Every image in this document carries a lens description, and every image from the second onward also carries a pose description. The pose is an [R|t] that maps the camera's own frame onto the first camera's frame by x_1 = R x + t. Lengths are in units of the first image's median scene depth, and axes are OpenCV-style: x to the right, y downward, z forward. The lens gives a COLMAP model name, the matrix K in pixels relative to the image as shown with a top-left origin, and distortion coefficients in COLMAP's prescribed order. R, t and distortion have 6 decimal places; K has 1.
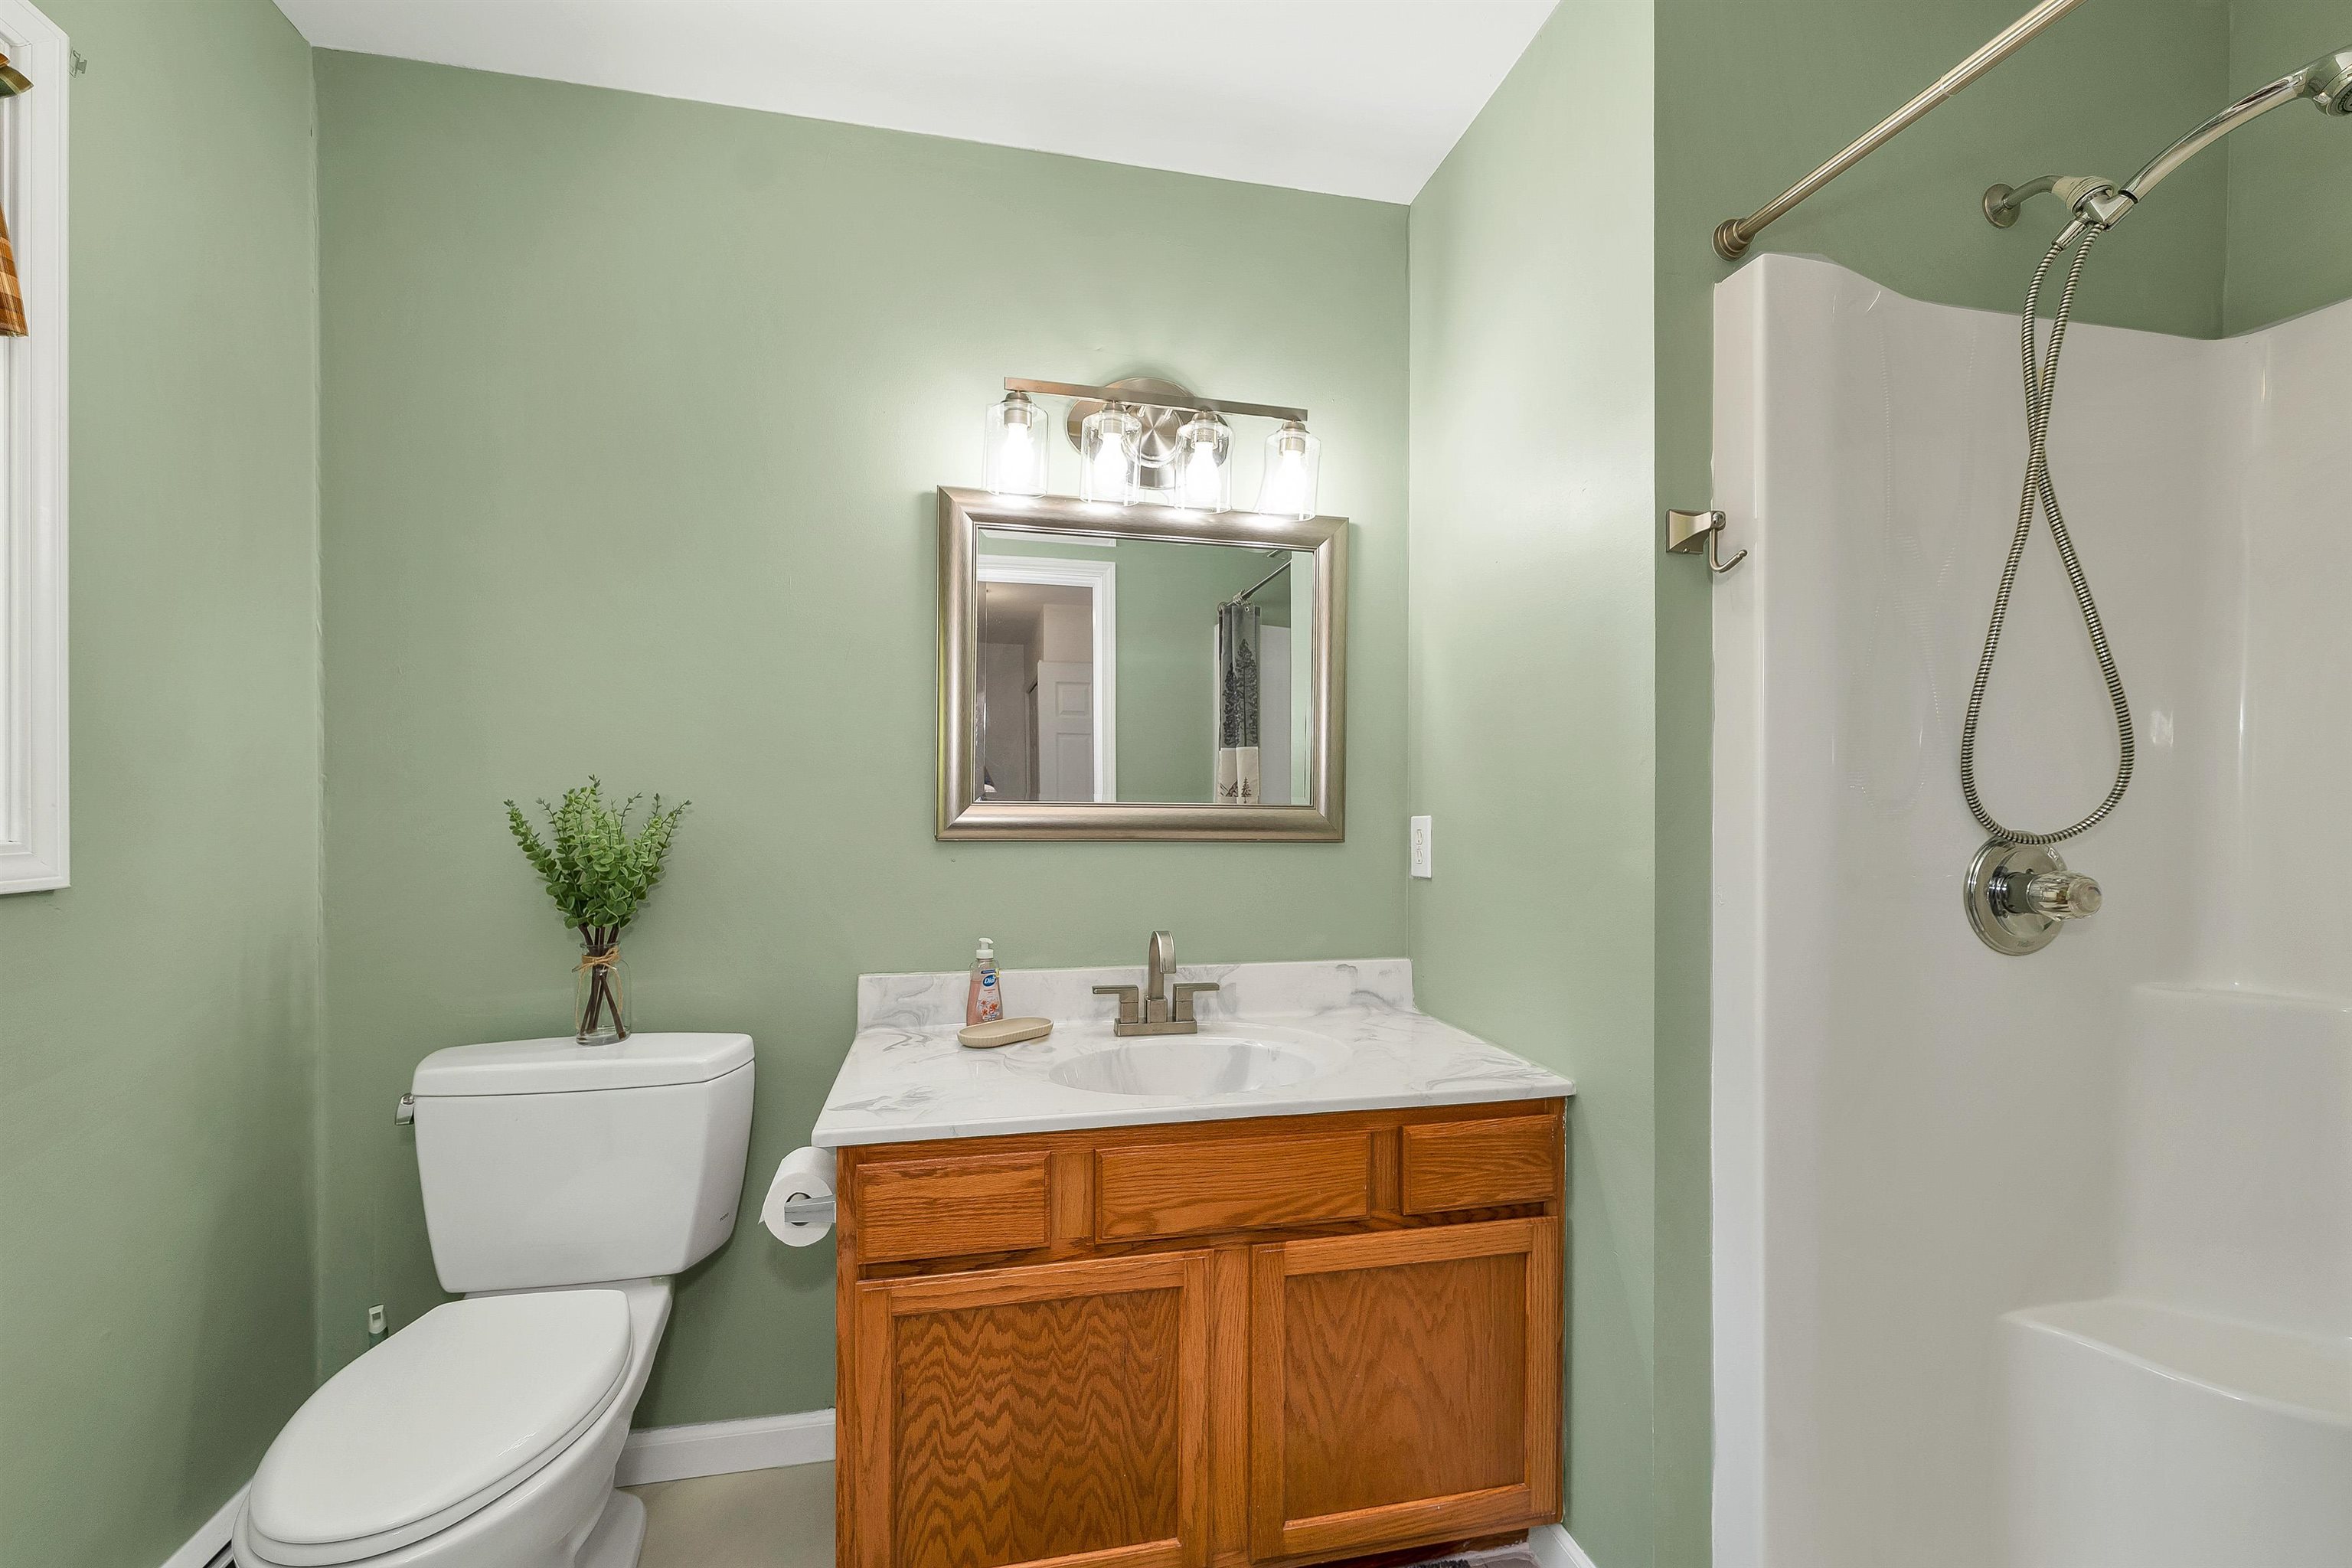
lens RADIAL K [[979.8, 0, 1197.3], [0, 979.8, 814.7], [0, 0, 1]] dist [0.003287, 0.000462]
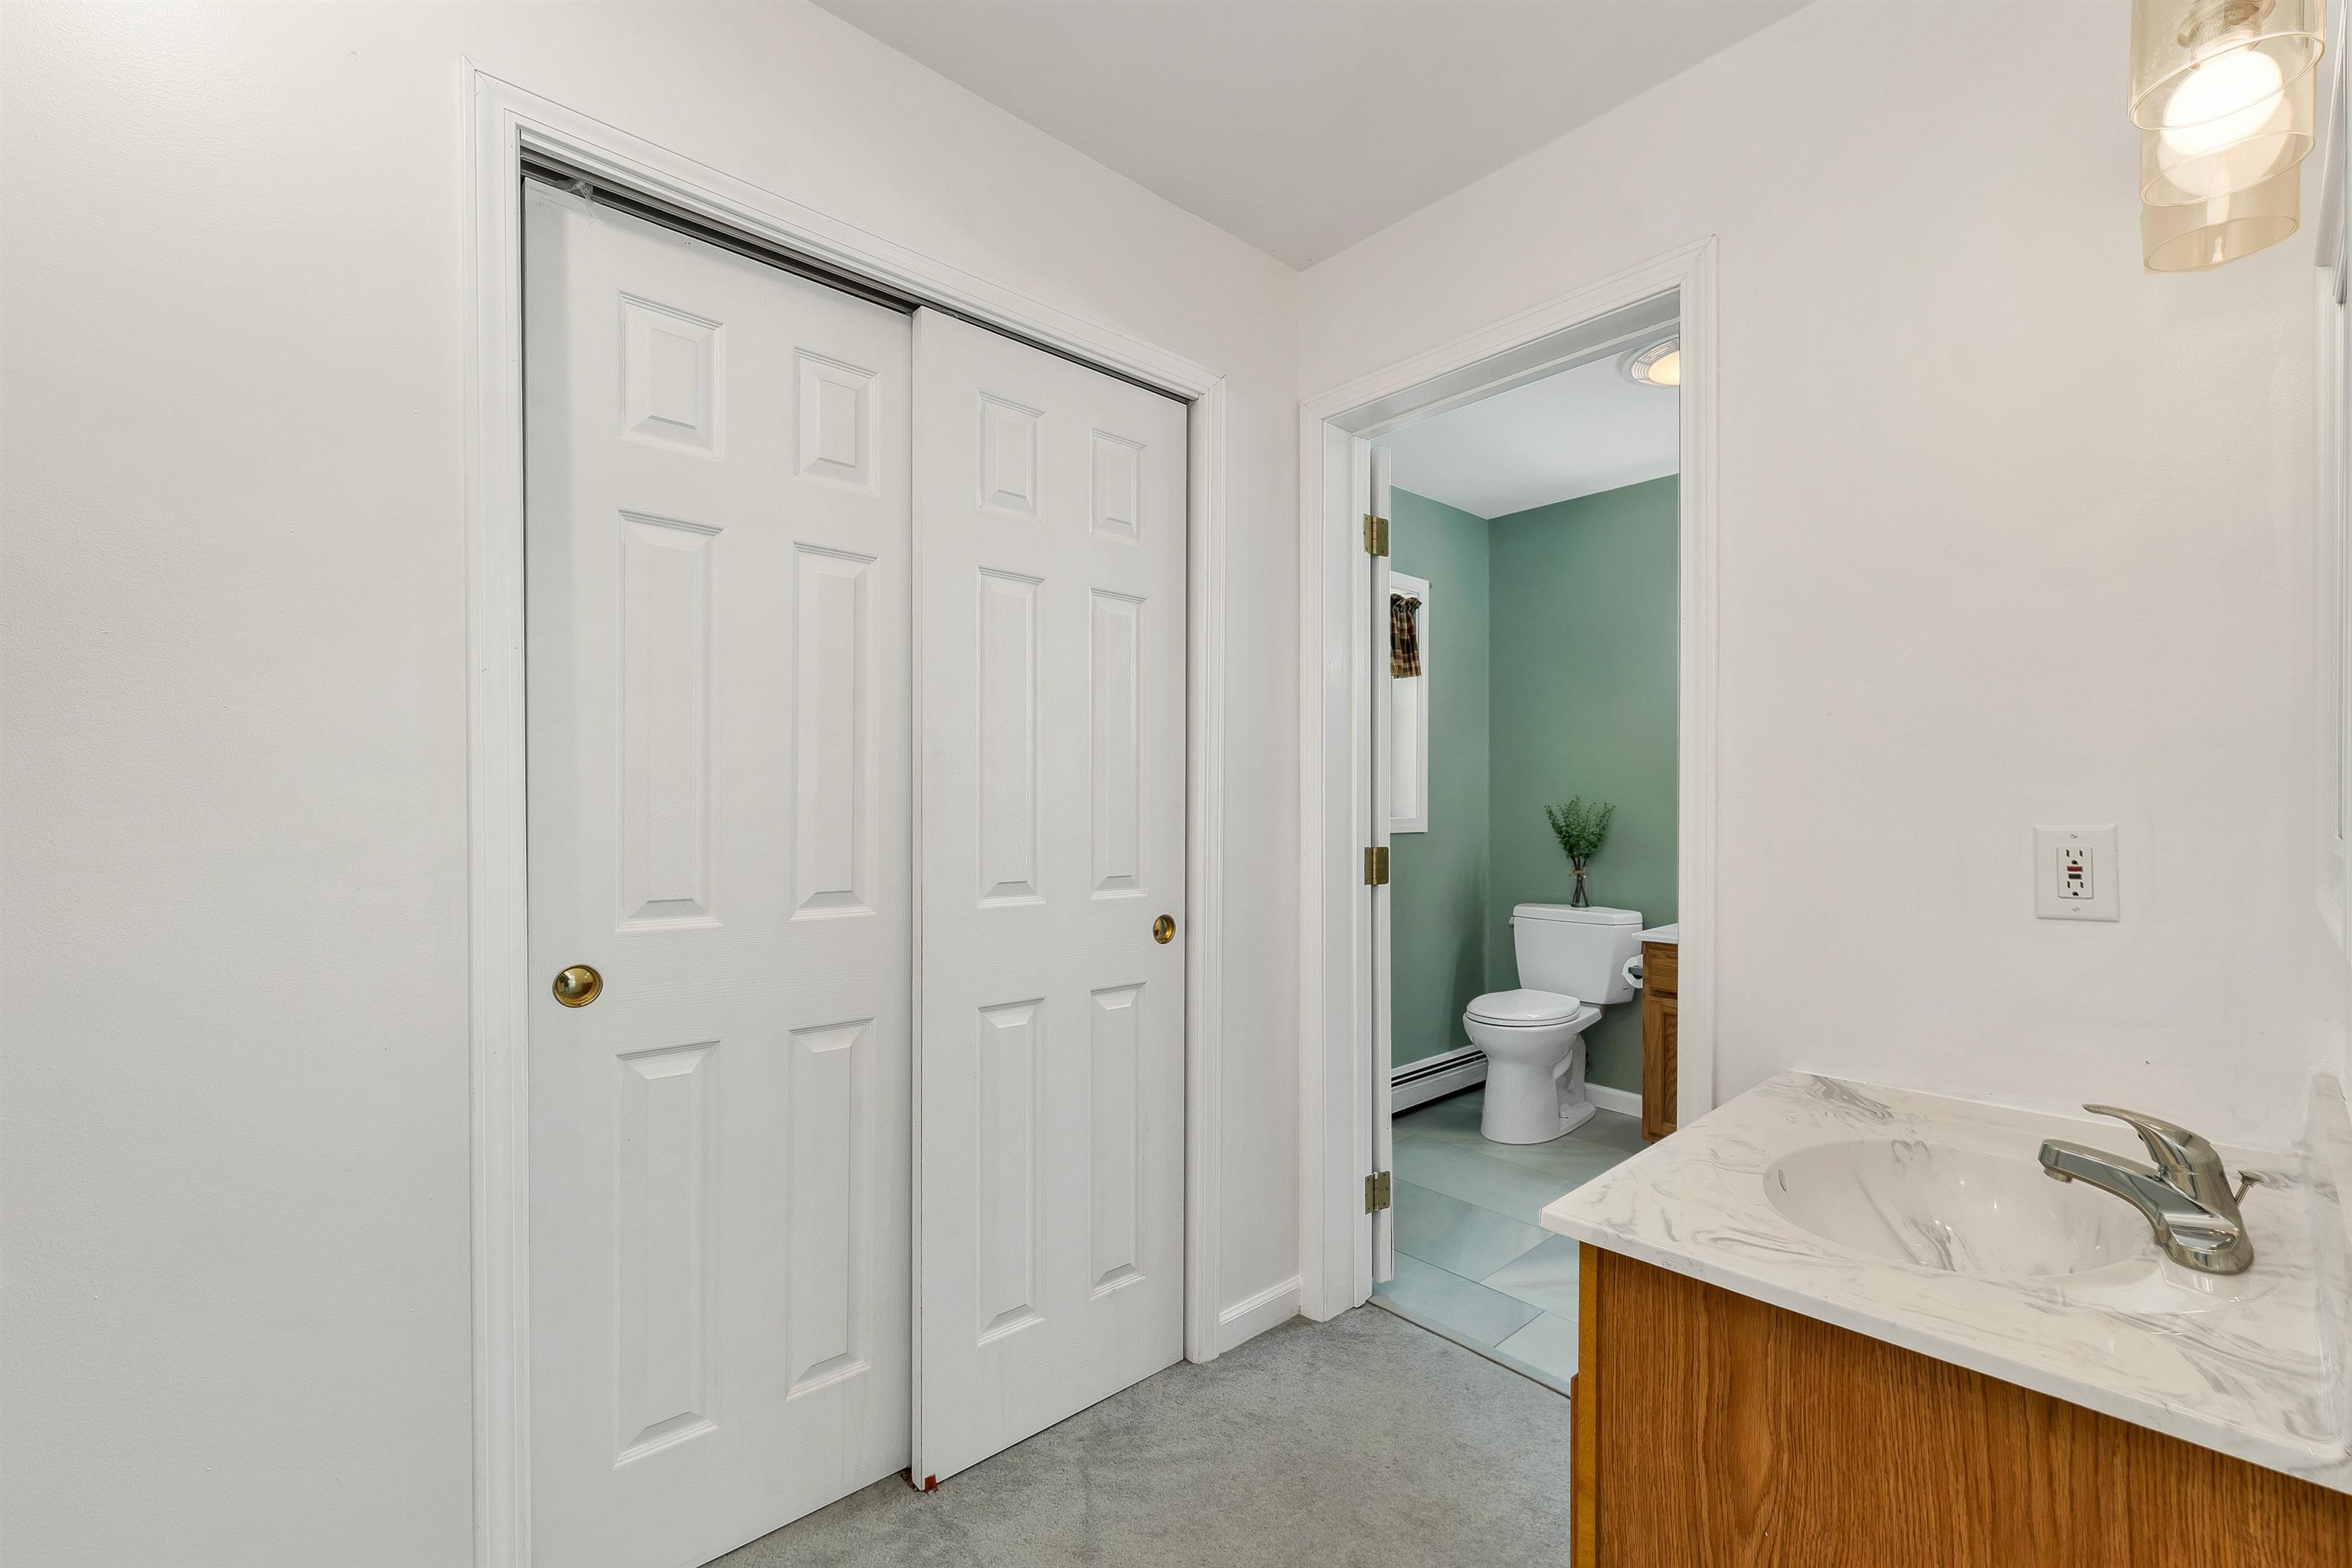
lens RADIAL K [[979.8, 0, 1197.3], [0, 979.8, 814.7], [0, 0, 1]] dist [0.003287, 0.000462]
pose [[0.512296, 0.000392, -0.858809, 0.956354], [-0.001914, 0.999998, -0.000686, 0.012895], [0.858807, 0.001995, 0.512296, -1.004800]]
